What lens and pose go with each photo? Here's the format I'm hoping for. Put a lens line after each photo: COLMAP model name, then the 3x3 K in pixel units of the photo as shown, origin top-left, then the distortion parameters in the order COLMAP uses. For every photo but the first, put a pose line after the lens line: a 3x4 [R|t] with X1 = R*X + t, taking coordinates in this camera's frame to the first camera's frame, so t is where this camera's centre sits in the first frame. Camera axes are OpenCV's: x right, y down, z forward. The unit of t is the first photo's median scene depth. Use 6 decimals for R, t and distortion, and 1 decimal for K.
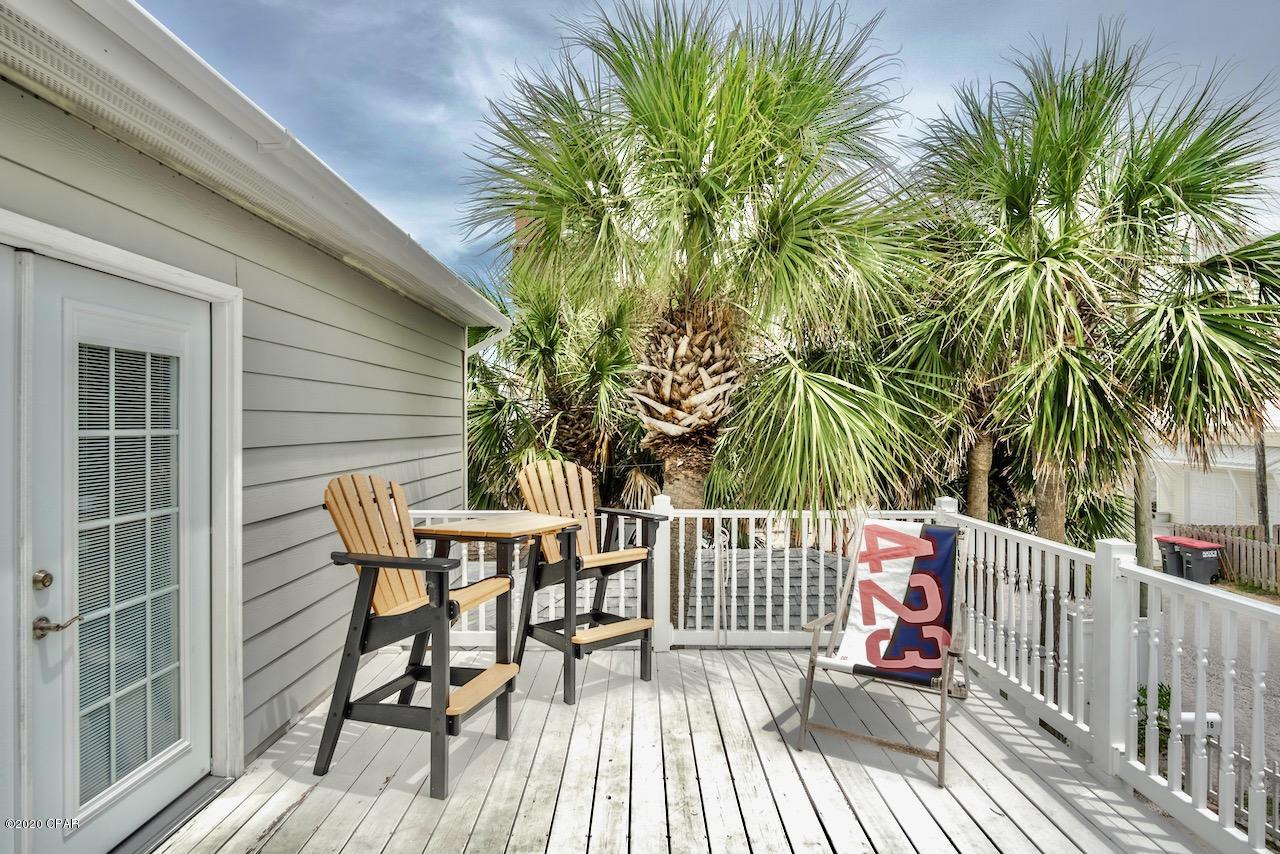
lens RADIAL K [[726.3, 0, 641.2], [0, 726.3, 418.5], [0, 0, 1]] dist [-0.020497, 0.000190]
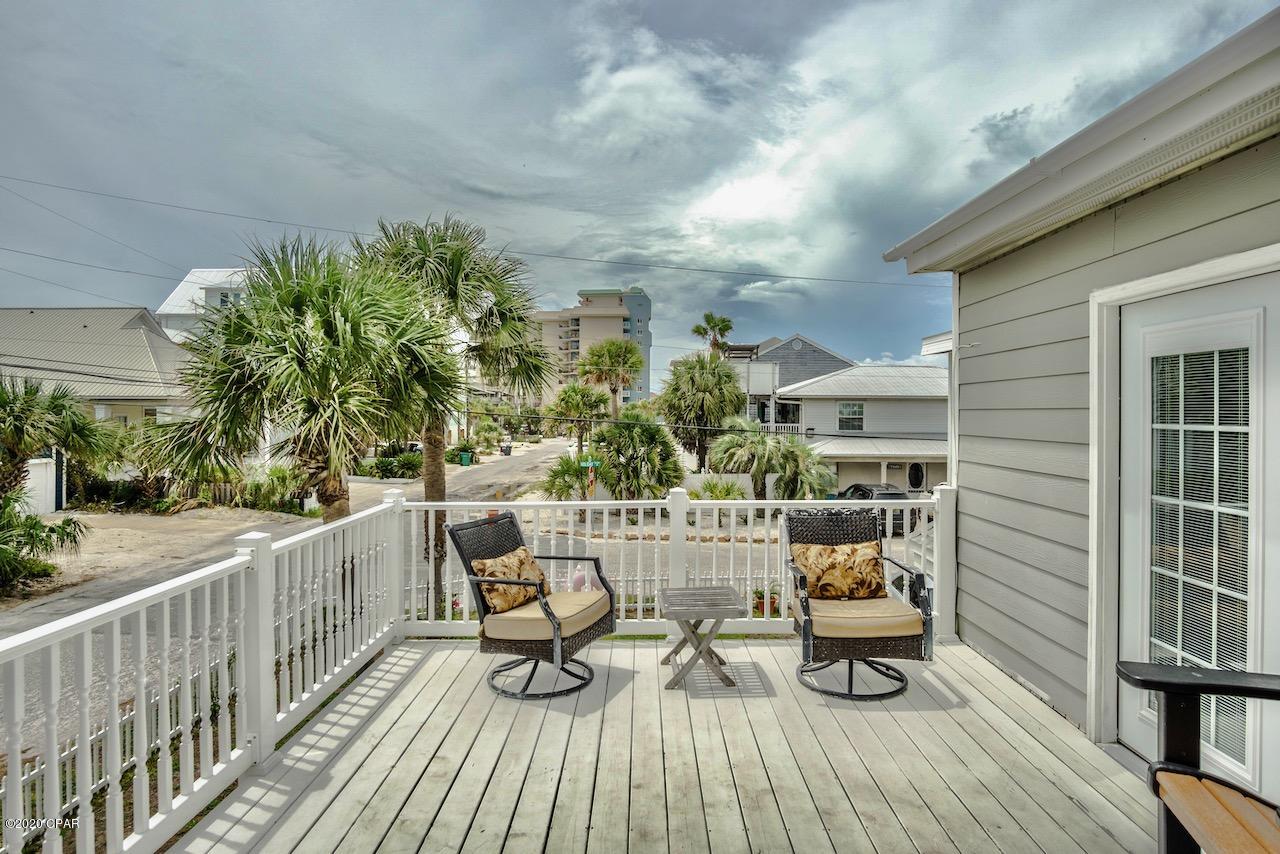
lens RADIAL K [[726.3, 0, 641.2], [0, 726.3, 418.5], [0, 0, 1]] dist [-0.020497, 0.000190]
pose [[-0.999871, -0.015271, 0.004922, 0.135929], [-0.015246, 0.999870, 0.005219, 0.013525], [-0.005001, 0.005143, -0.999974, 2.069827]]
